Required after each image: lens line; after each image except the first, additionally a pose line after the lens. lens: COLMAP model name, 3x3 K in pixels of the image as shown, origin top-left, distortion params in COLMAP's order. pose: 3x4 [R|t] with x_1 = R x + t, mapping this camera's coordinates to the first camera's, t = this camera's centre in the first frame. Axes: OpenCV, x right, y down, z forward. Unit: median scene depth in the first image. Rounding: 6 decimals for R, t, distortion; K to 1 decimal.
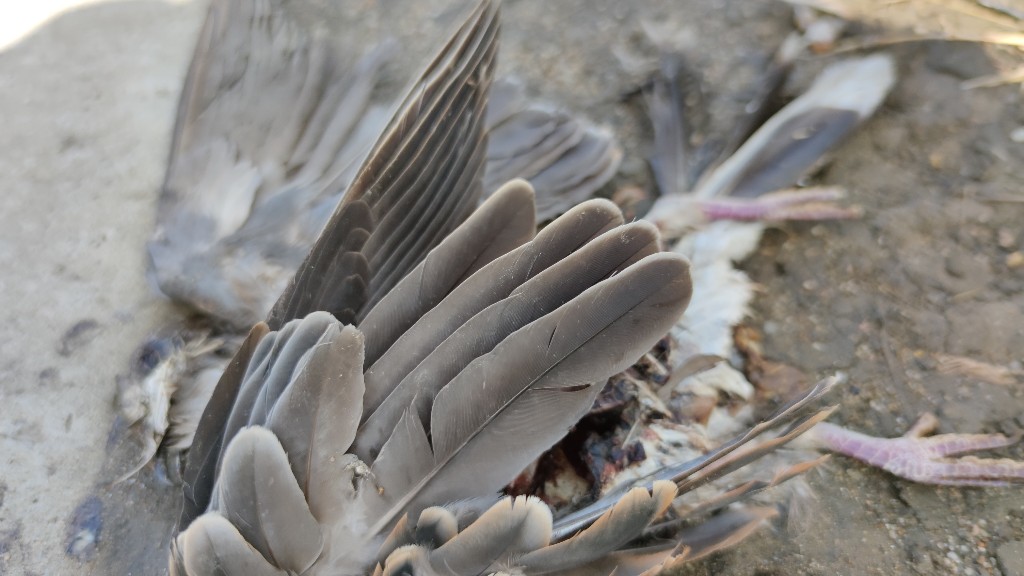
lens RADIAL K [[846.6, 0, 514.4], [0, 846.6, 245.7], [0, 0, 1]] dist [-0.067058, 0.000119]
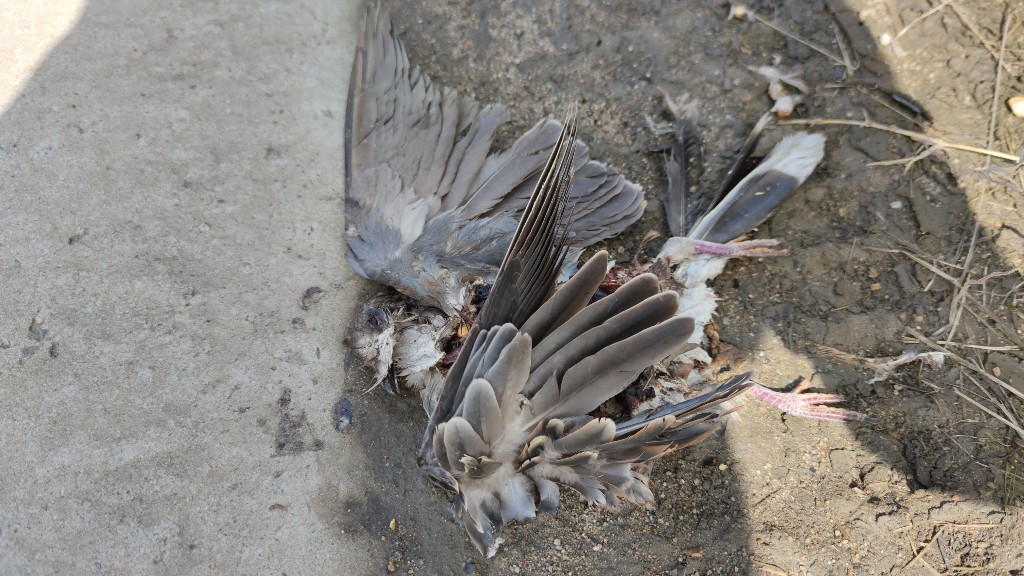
lens RADIAL K [[846.6, 0, 514.4], [0, 846.6, 245.7], [0, 0, 1]] dist [-0.067058, 0.000119]
pose [[0.996803, 0.065038, 0.046404, -0.217539], [-0.071343, 0.986026, 0.150542, -0.279962], [-0.035965, -0.153372, 0.987514, -0.662014]]
